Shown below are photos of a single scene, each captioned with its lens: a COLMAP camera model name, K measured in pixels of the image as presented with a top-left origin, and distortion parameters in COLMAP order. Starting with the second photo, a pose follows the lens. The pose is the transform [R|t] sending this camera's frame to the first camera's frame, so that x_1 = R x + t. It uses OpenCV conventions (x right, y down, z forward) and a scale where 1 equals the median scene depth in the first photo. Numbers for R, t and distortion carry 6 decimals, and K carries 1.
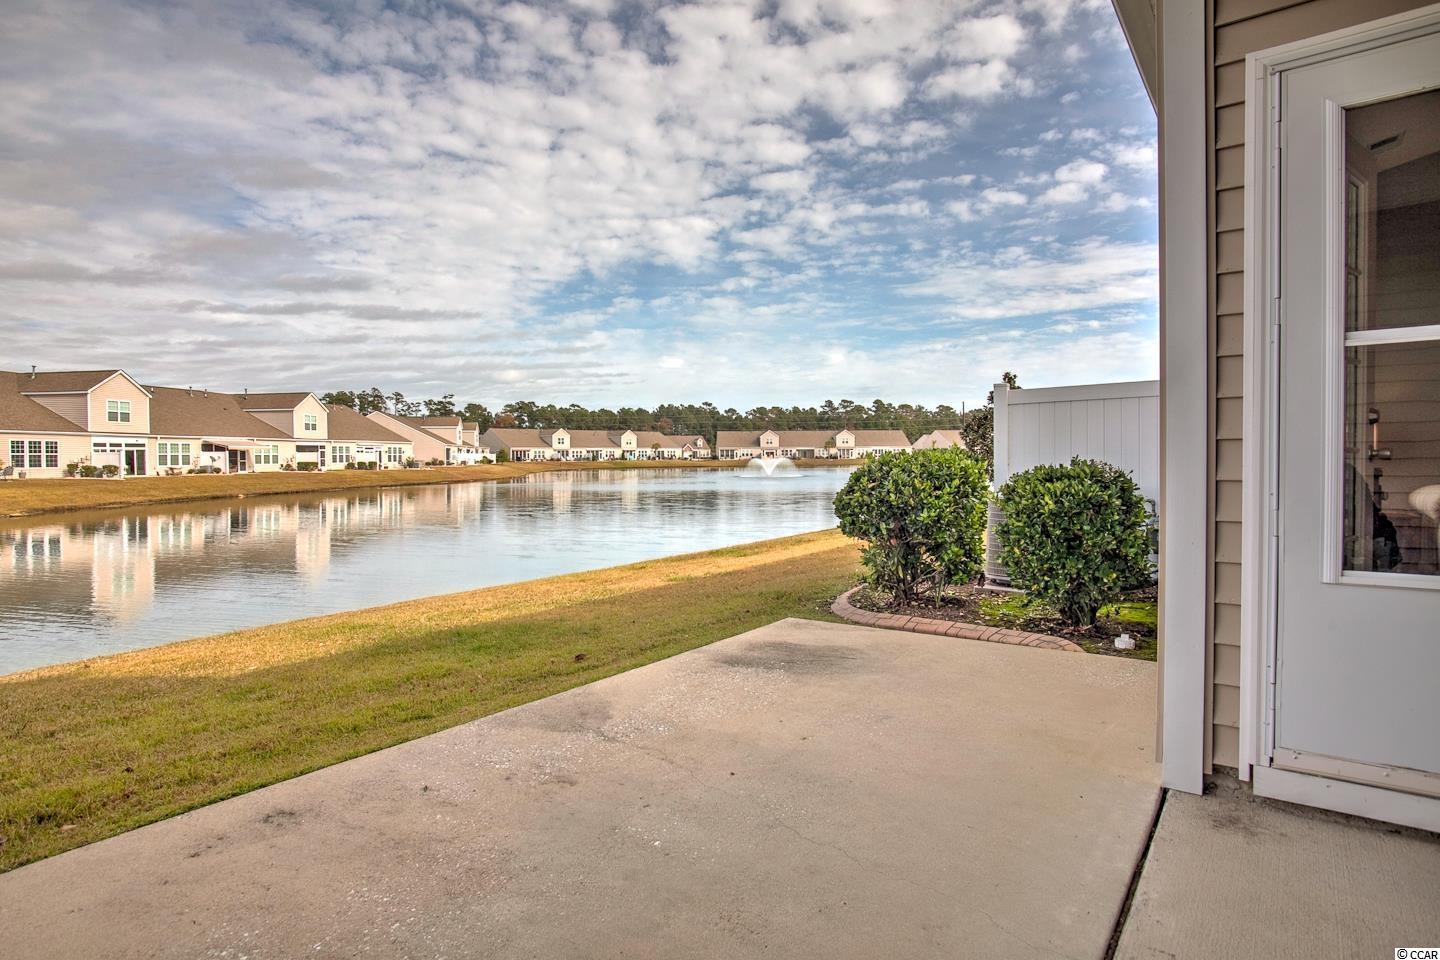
lens RADIAL K [[756.7, 0, 720.0], [0, 756.7, 480.0], [0, 0, 1]] dist [-0.041023, 0.001026]
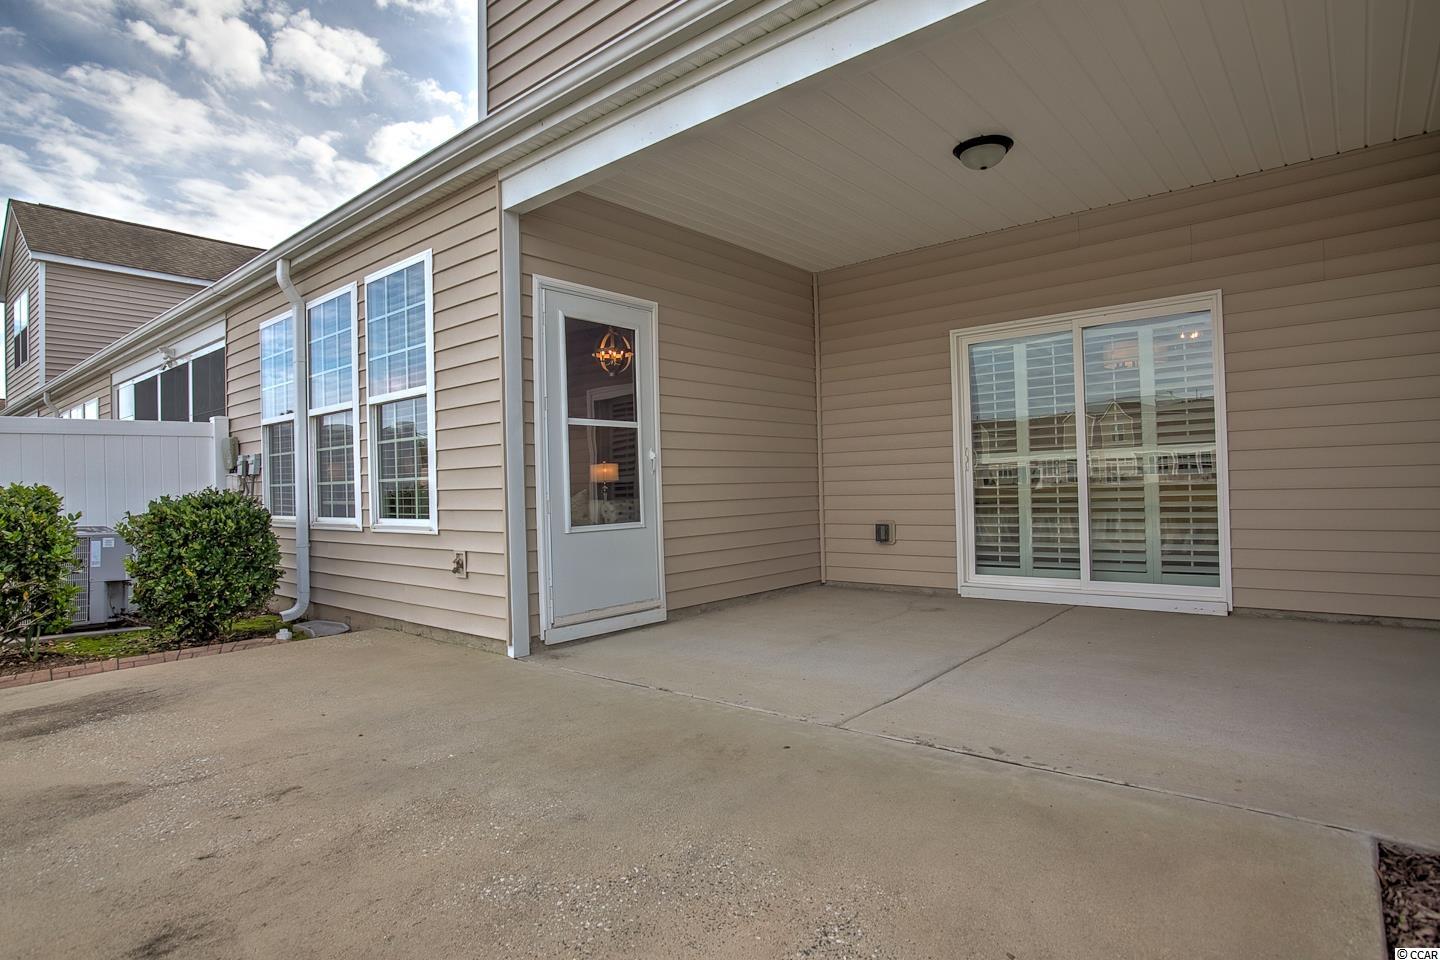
lens RADIAL K [[756.7, 0, 720.0], [0, 756.7, 480.0], [0, 0, 1]] dist [-0.041023, 0.001026]
pose [[0.054481, 0.018931, 0.998335, -1.198023], [0.053012, 0.998355, -0.021824, 0.050742], [-0.997107, 0.054113, 0.053388, 0.381580]]
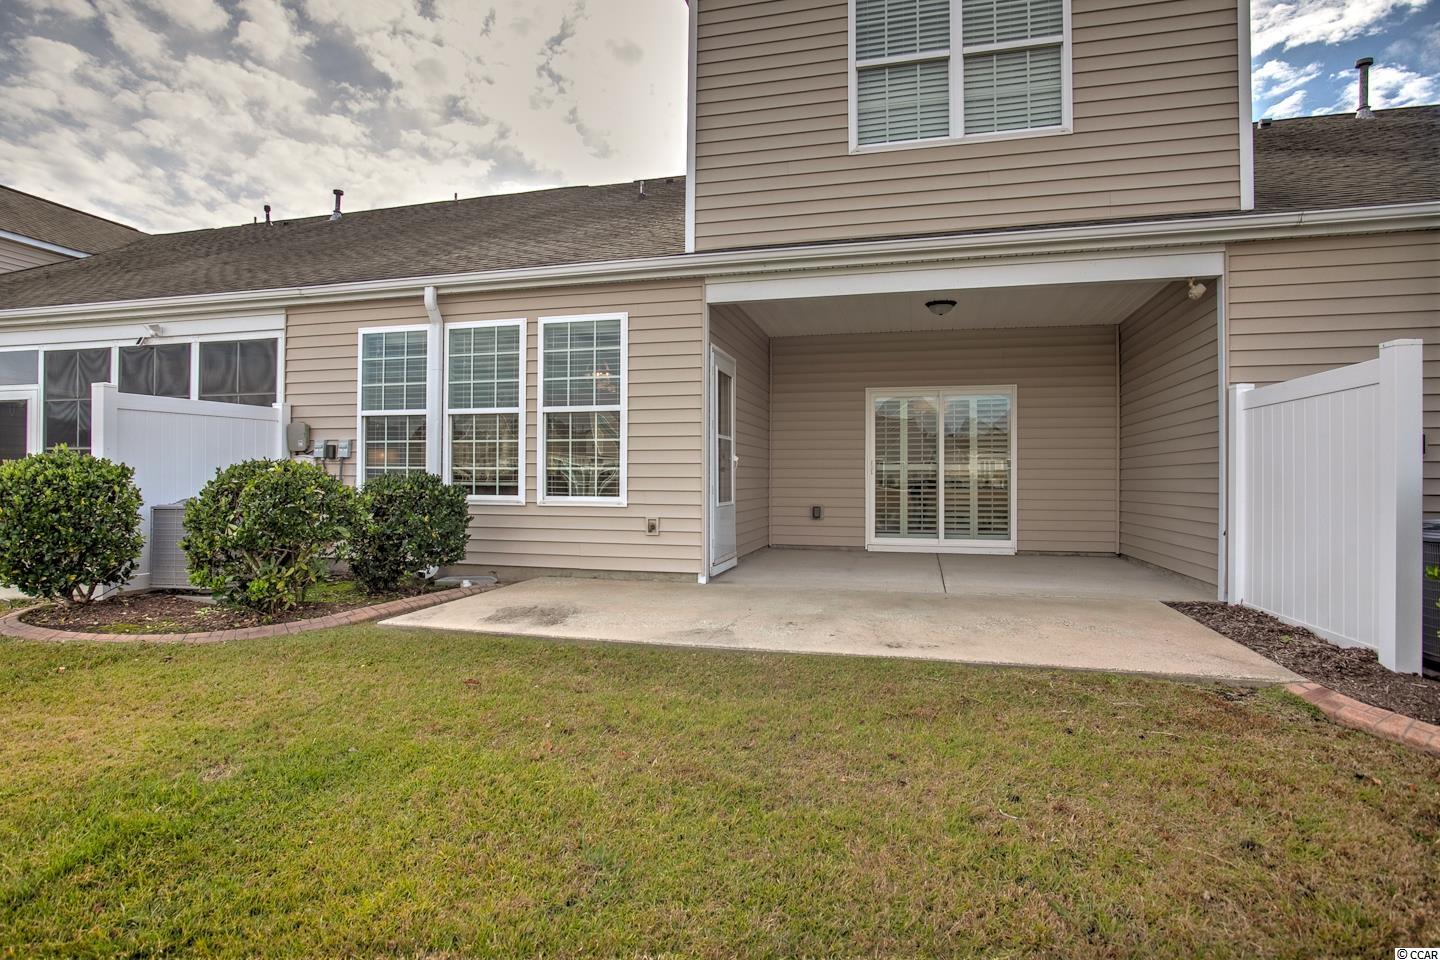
lens RADIAL K [[756.7, 0, 720.0], [0, 756.7, 480.0], [0, 0, 1]] dist [-0.041023, 0.001026]
pose [[-0.391317, 0.007195, 0.920228, -2.129380], [0.025233, 0.999677, 0.002914, 0.006157], [-0.919910, 0.024360, -0.391372, 2.092357]]
